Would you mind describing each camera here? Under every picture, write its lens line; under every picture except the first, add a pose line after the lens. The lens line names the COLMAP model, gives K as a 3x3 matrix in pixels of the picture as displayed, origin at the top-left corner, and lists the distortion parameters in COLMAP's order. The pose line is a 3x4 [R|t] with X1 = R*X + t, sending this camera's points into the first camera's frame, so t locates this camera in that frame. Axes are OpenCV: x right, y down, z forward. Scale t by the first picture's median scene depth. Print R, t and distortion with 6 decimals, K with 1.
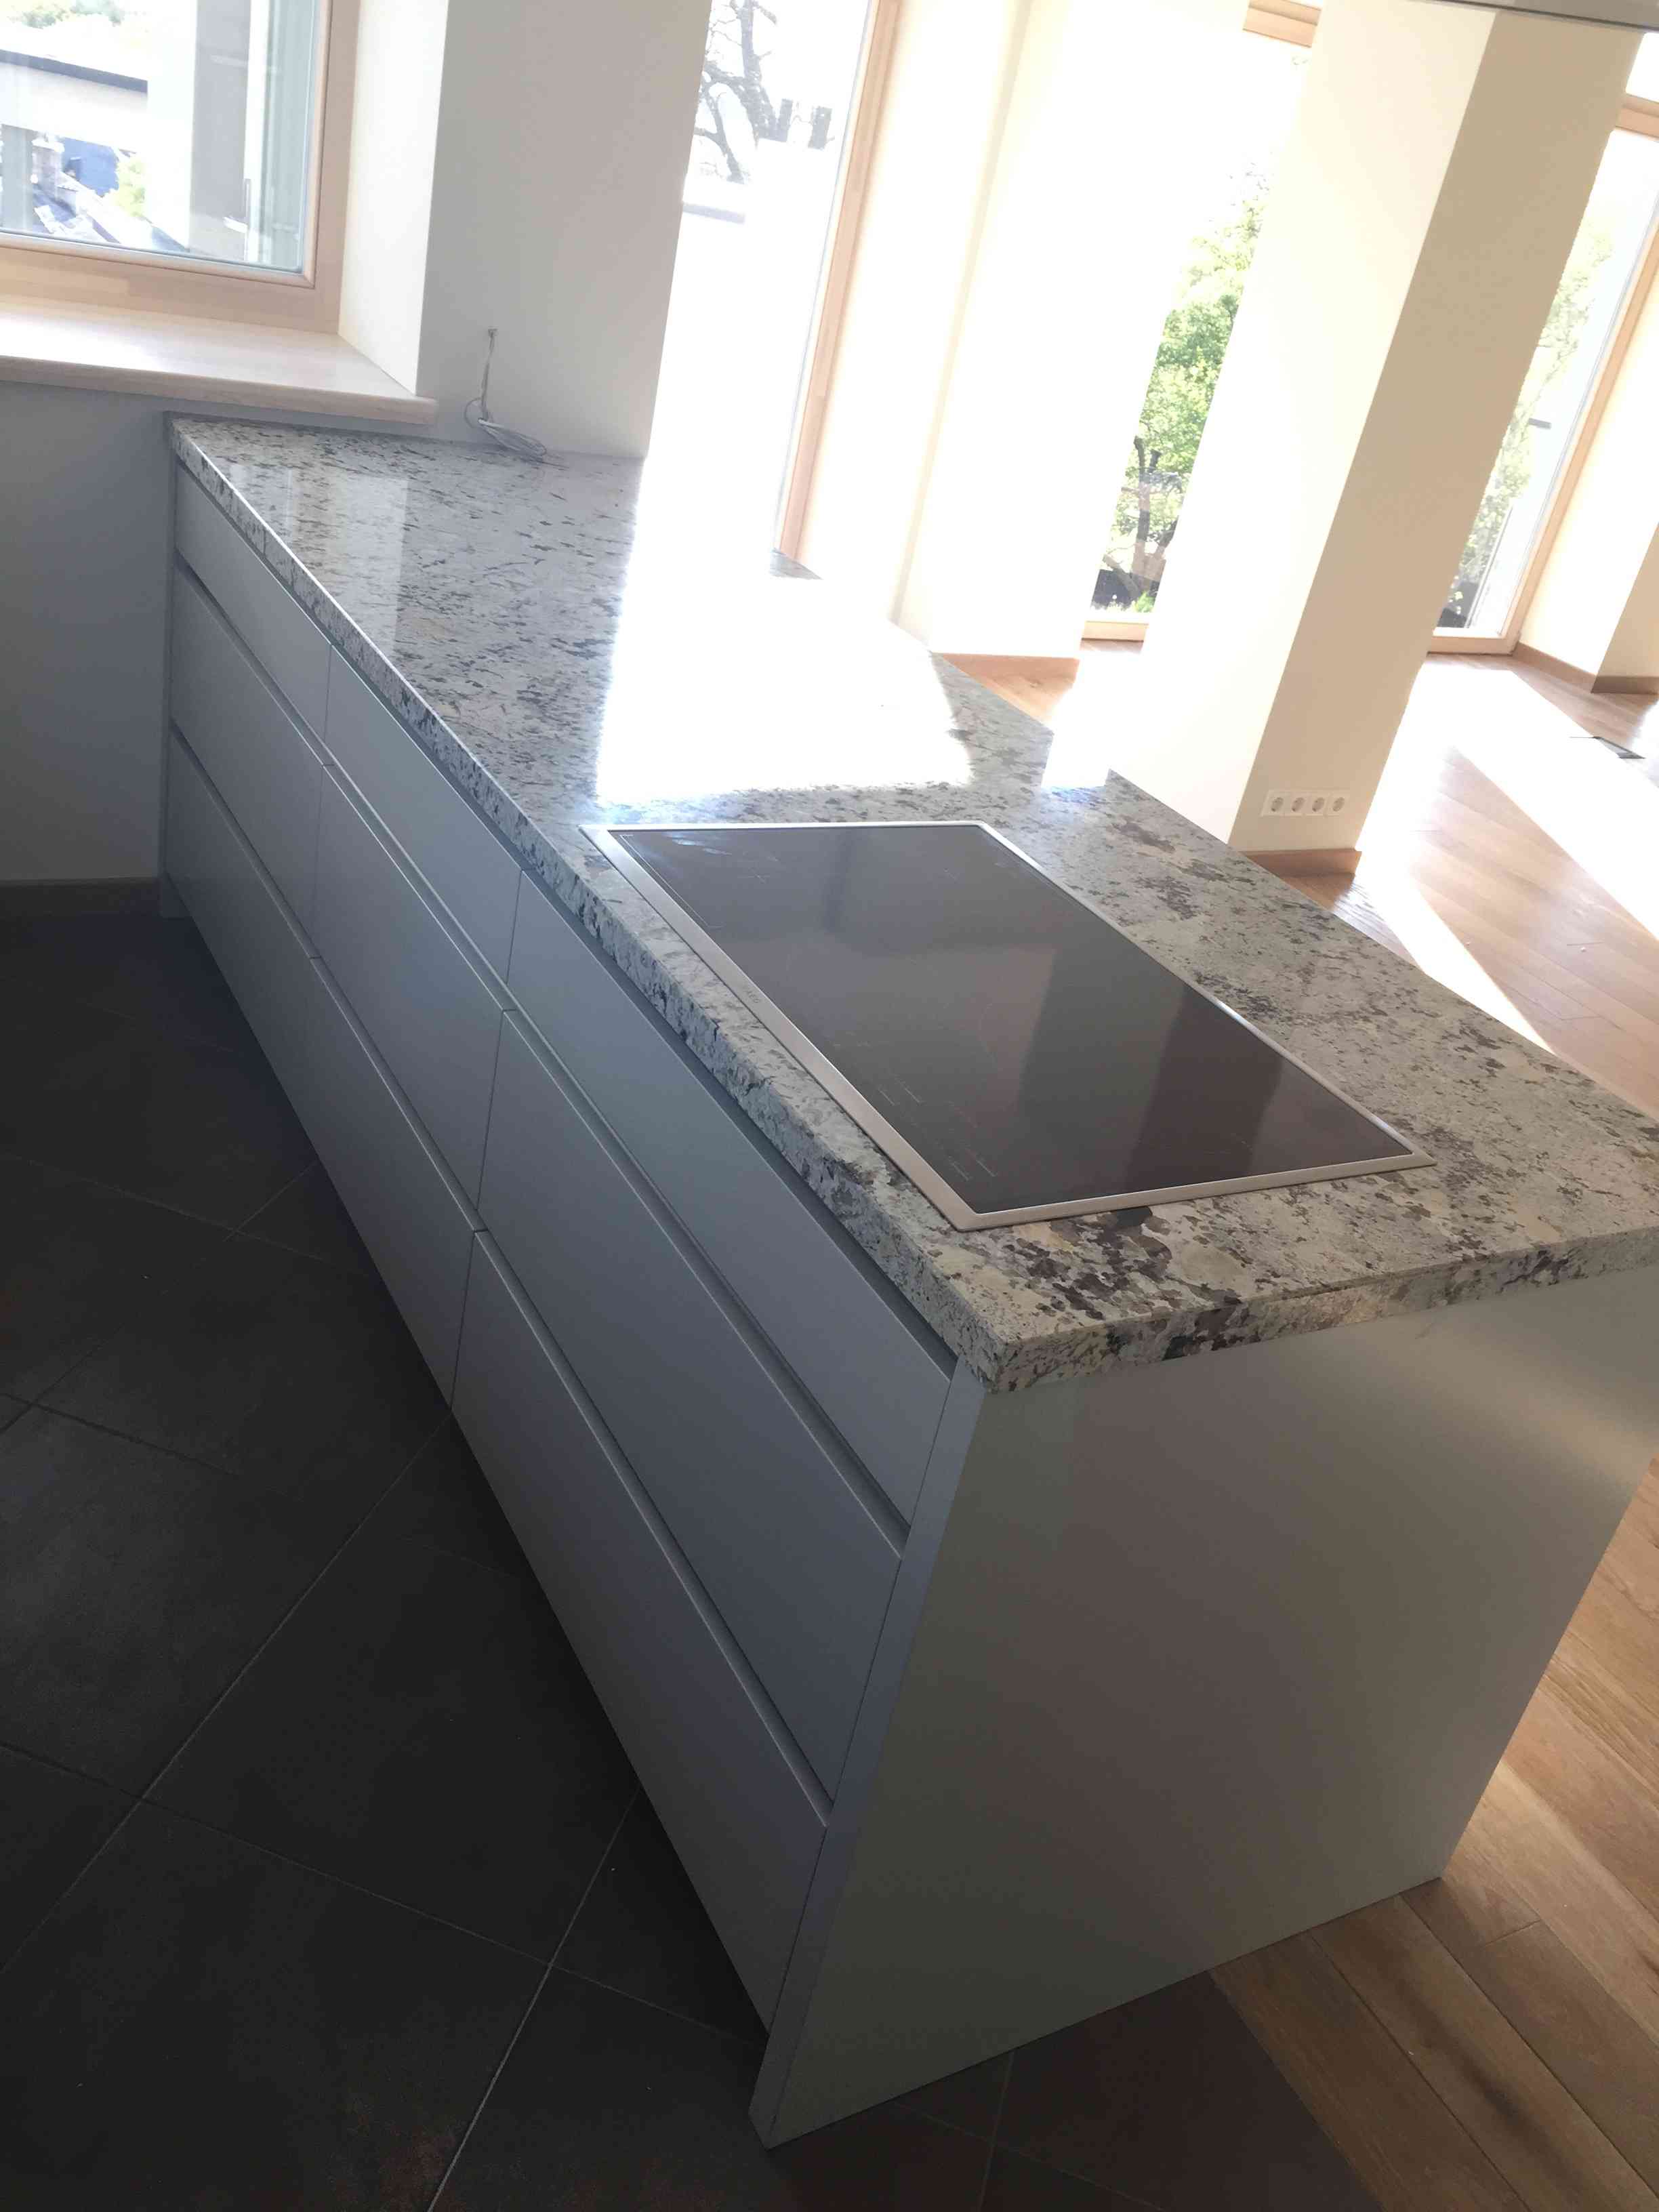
lens RADIAL K [[1895.6, 0, 827.3], [0, 1895.6, 1098.8], [0, 0, 1]] dist [0.048458, -0.037918]
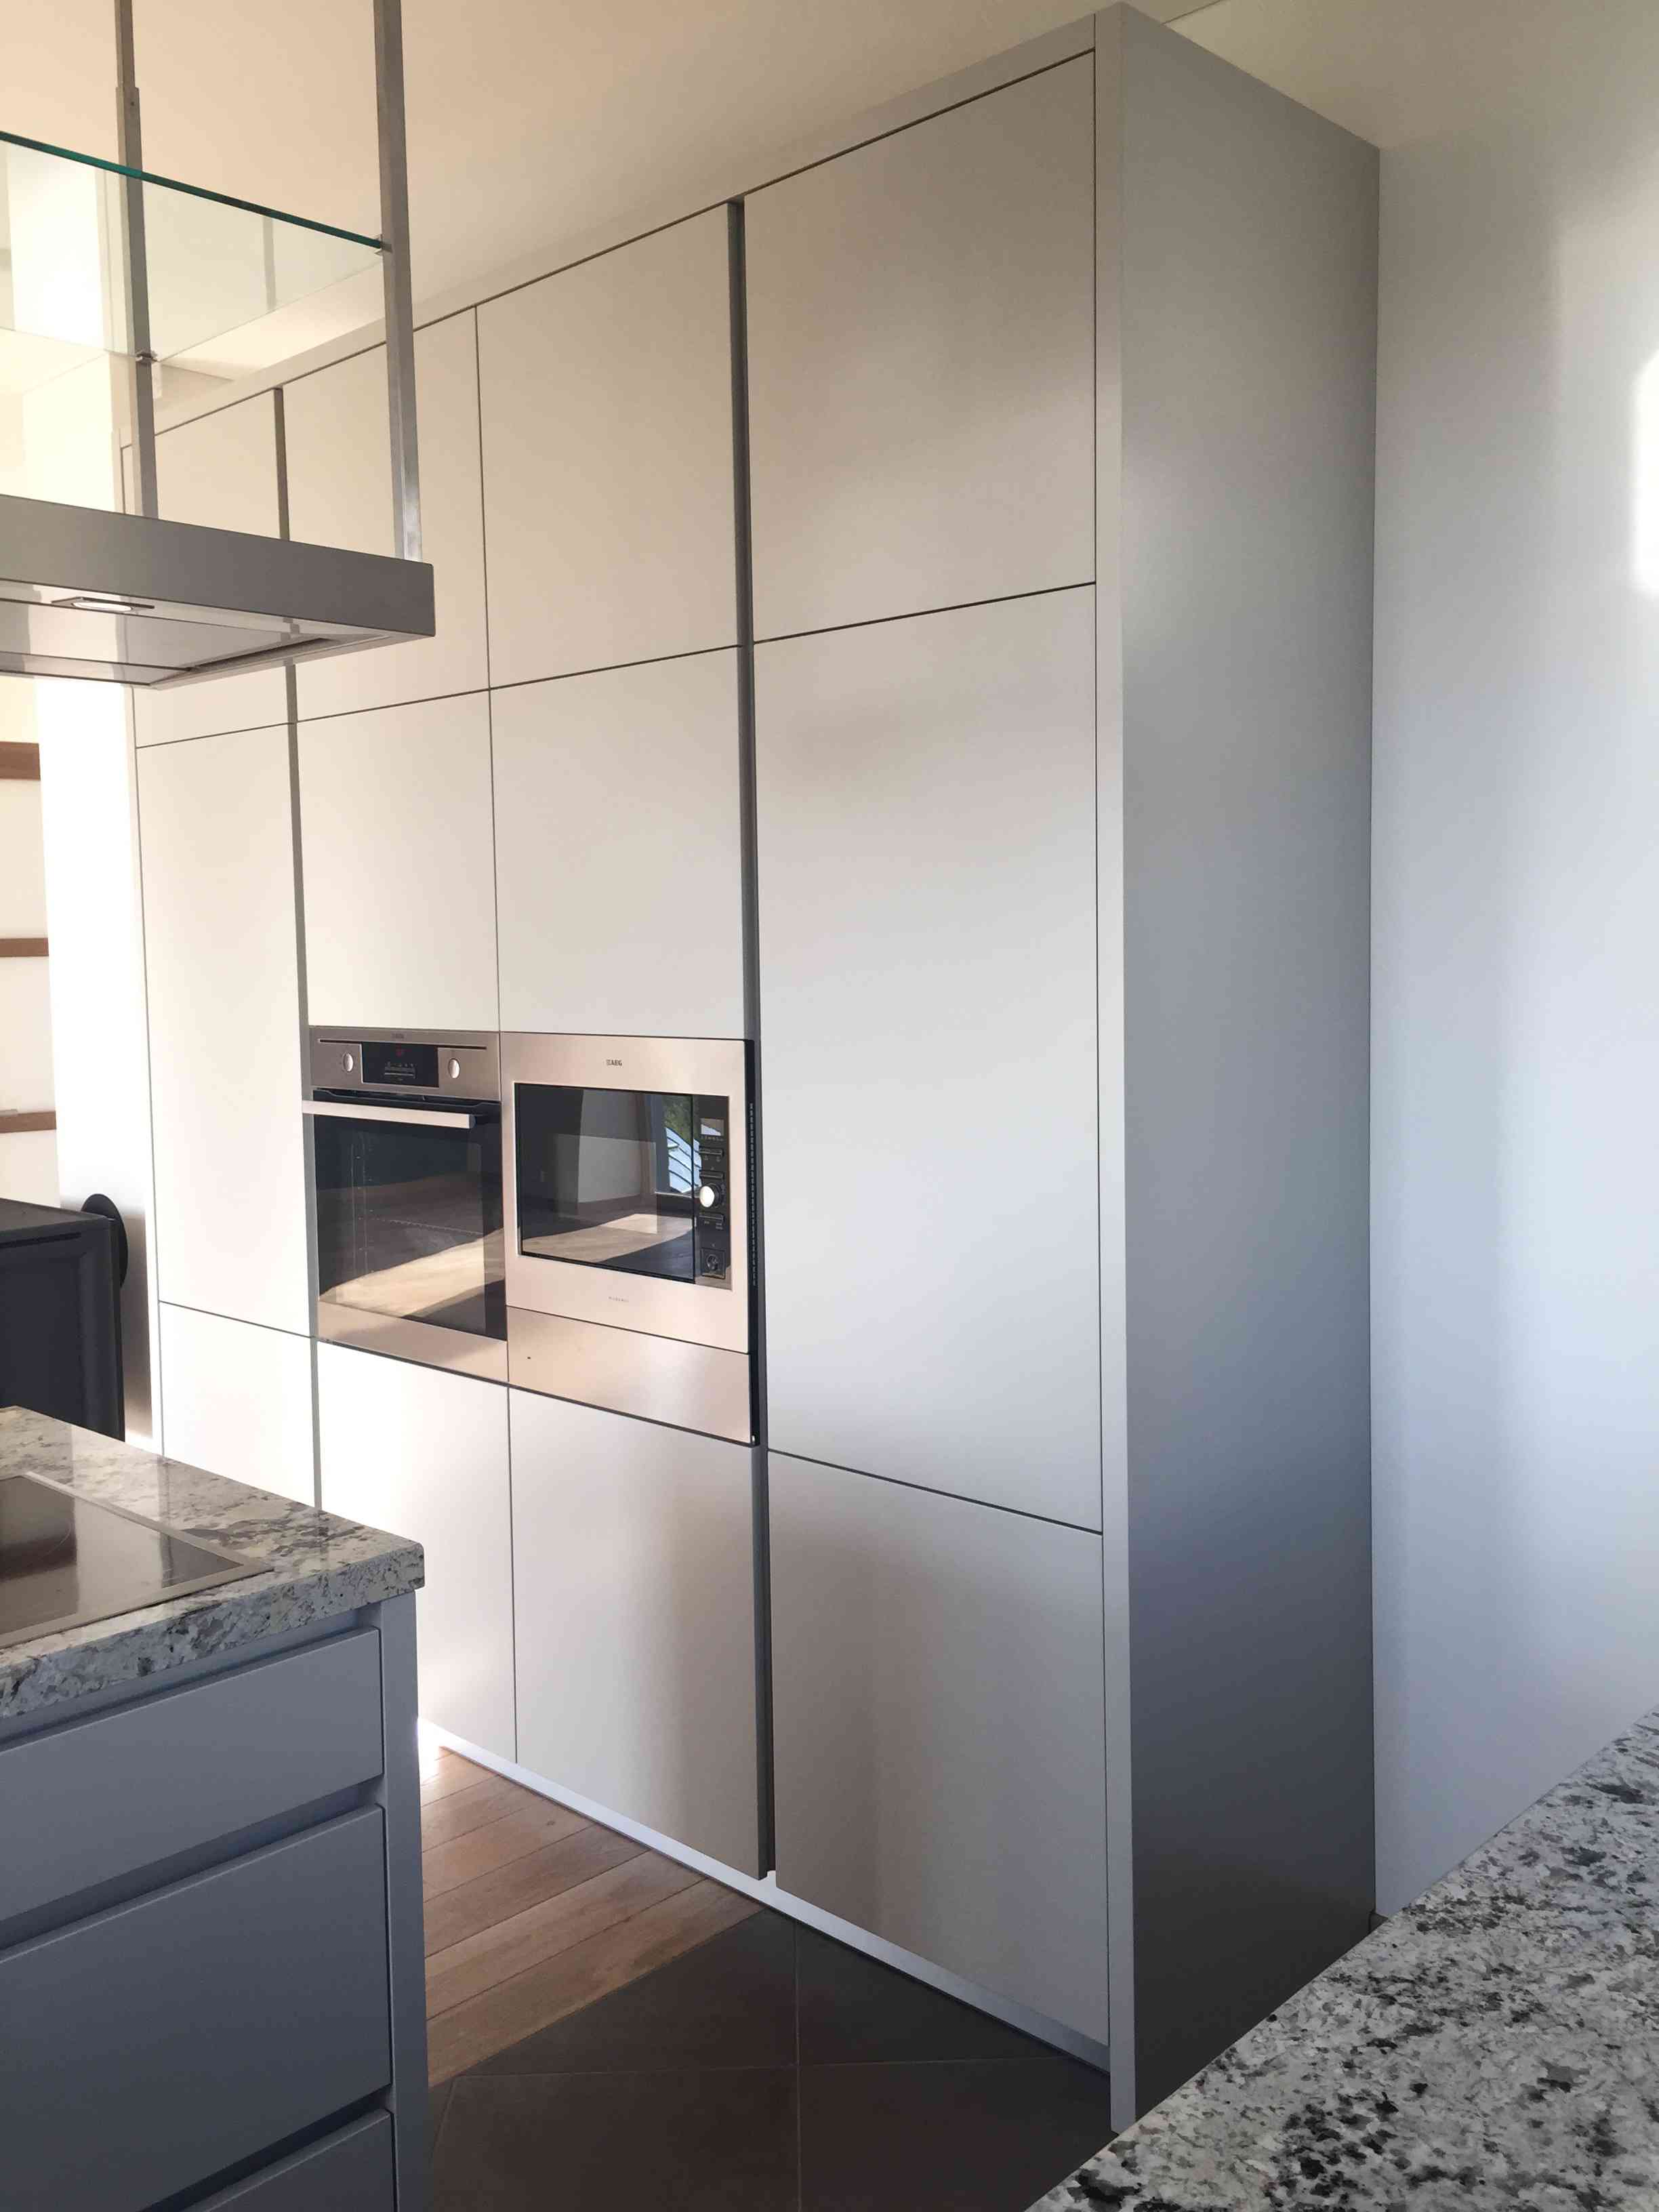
lens RADIAL K [[1895.6, 0, 838.0], [0, 1895.6, 1096.7], [0, 0, 1]] dist [0.048458, -0.037918]
pose [[-0.312700, -0.264177, 0.912376, -0.689073], [0.419226, 0.823541, 0.382137, -0.316545], [-0.852331, 0.501986, -0.146771, 0.447598]]
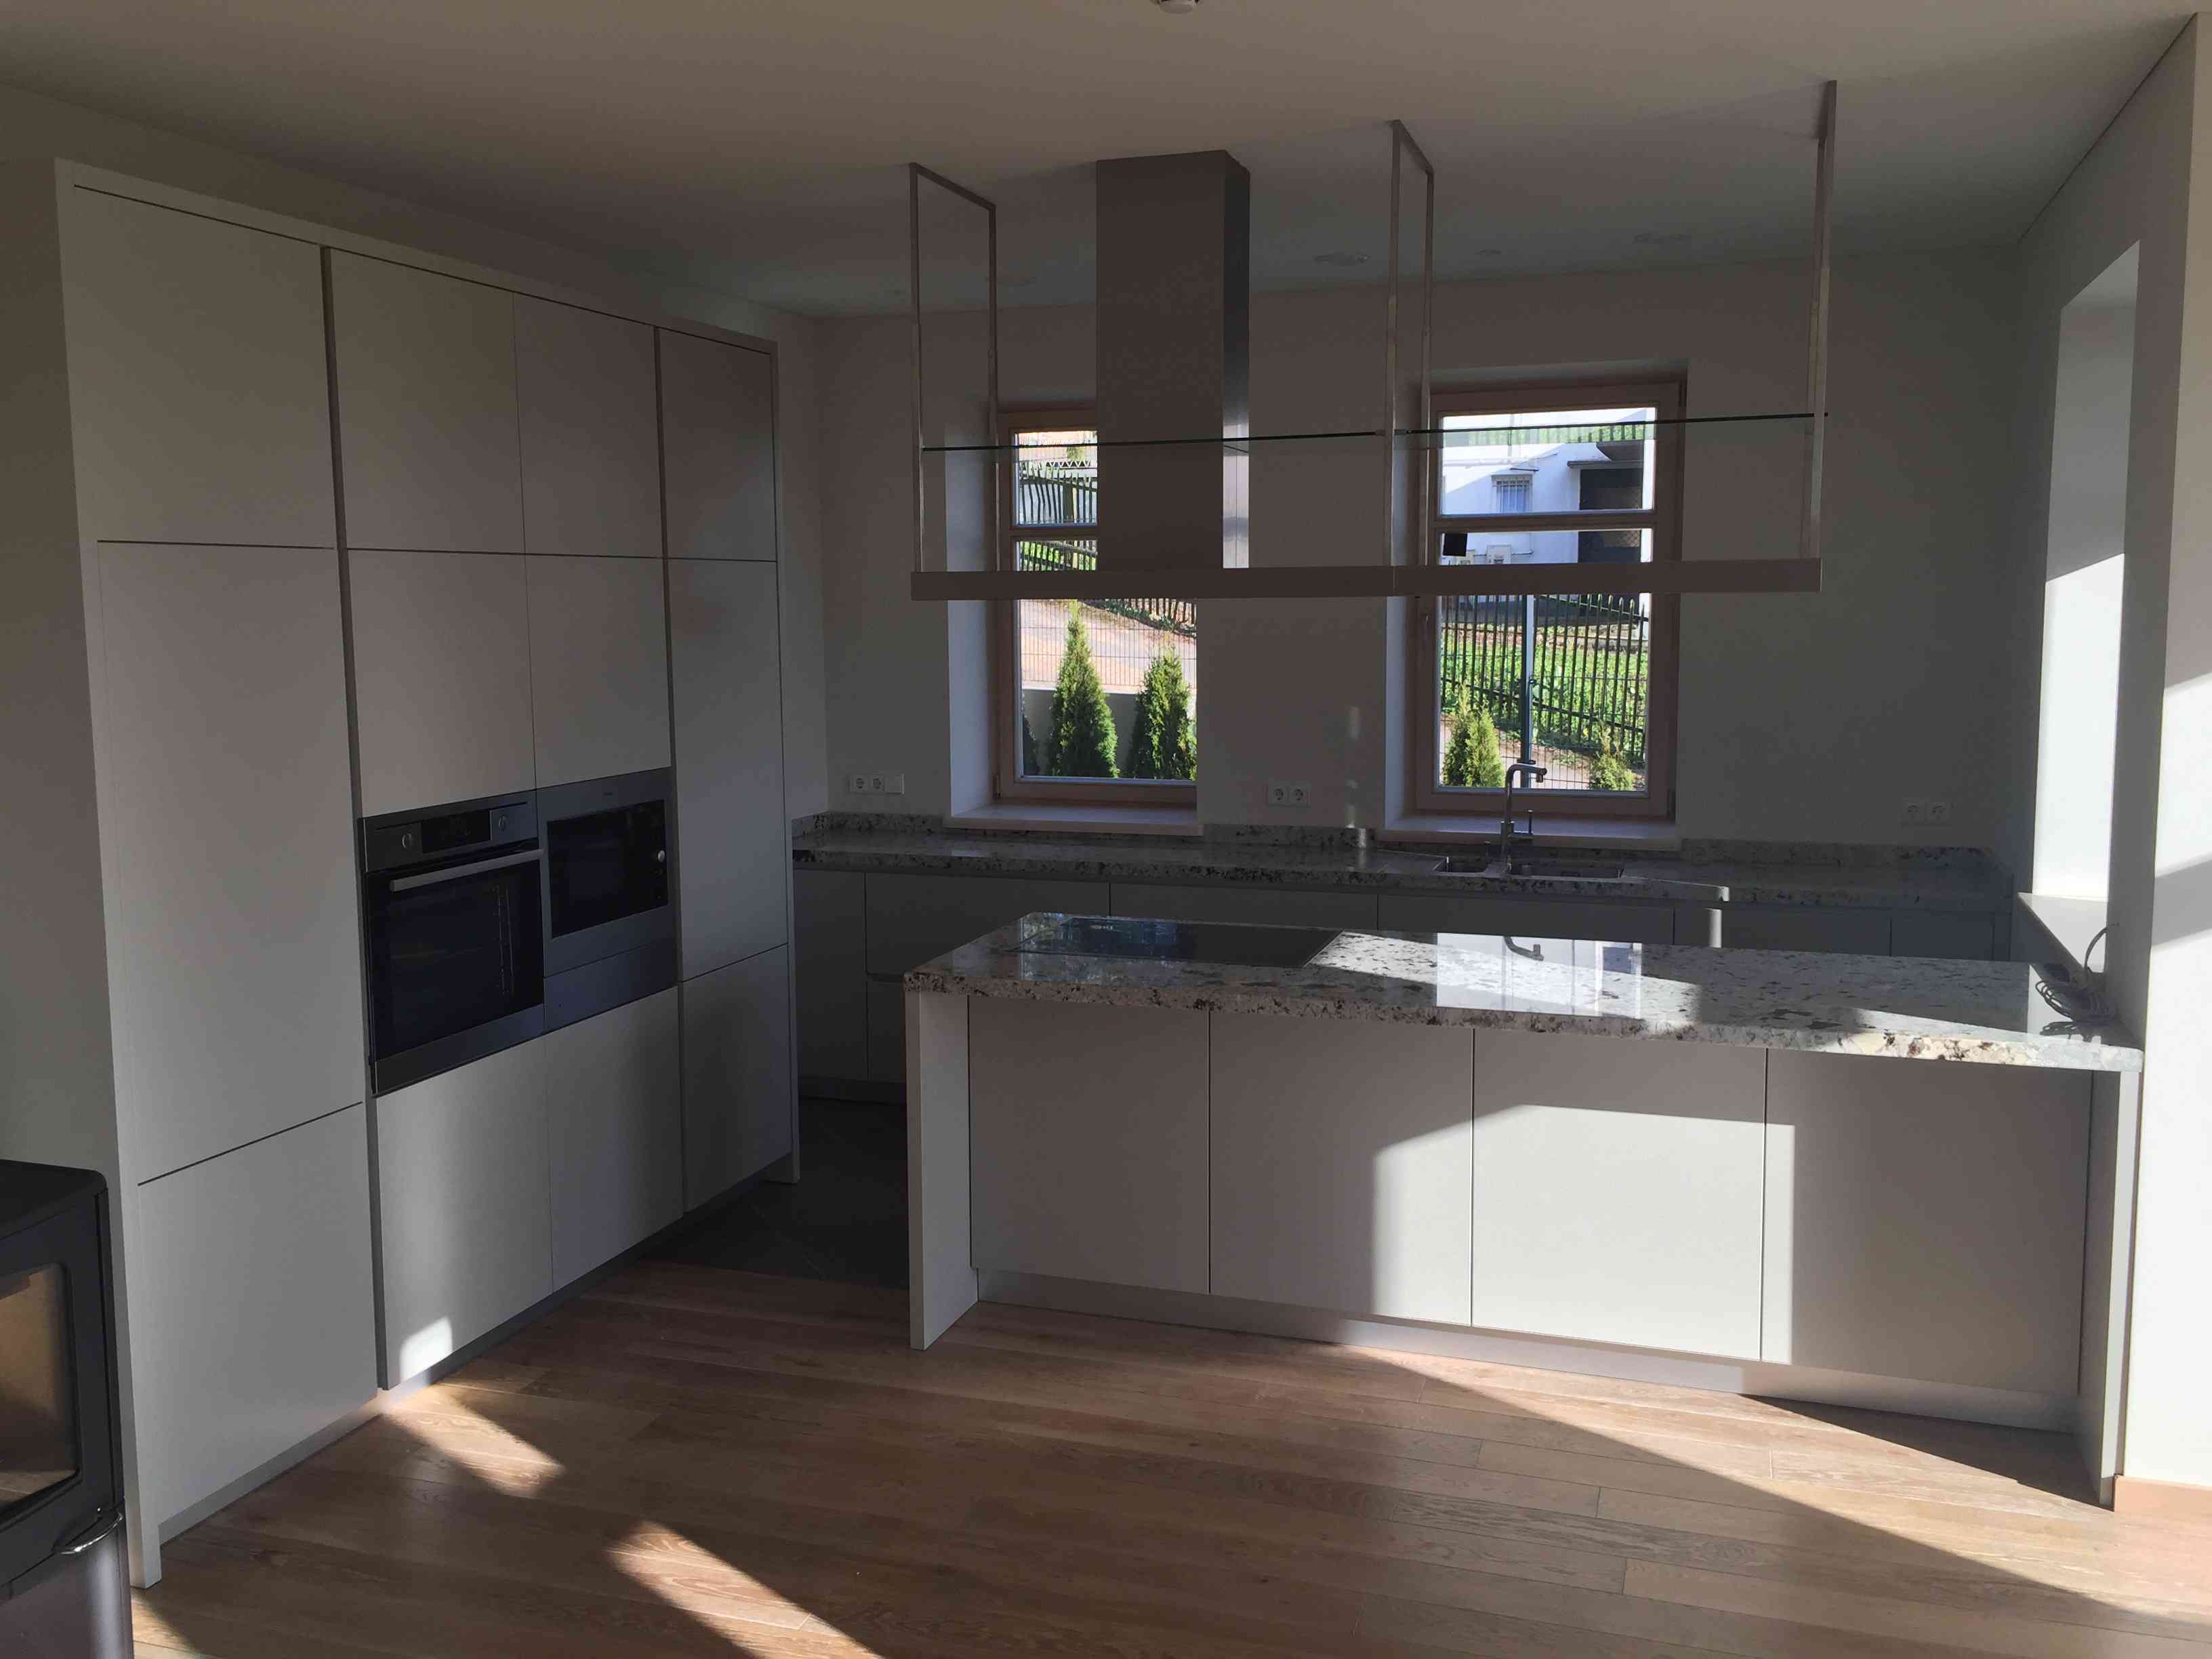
lens RADIAL K [[1895.6, 0, 1102.5], [0, 1895.6, 831.1], [0, 0, 1]] dist [0.048458, -0.037918]
pose [[-0.715463, -0.100808, -0.691340, 1.621519], [-0.445084, 0.828512, 0.339805, -0.840854], [0.538528, 0.550822, -0.637638, 2.056997]]
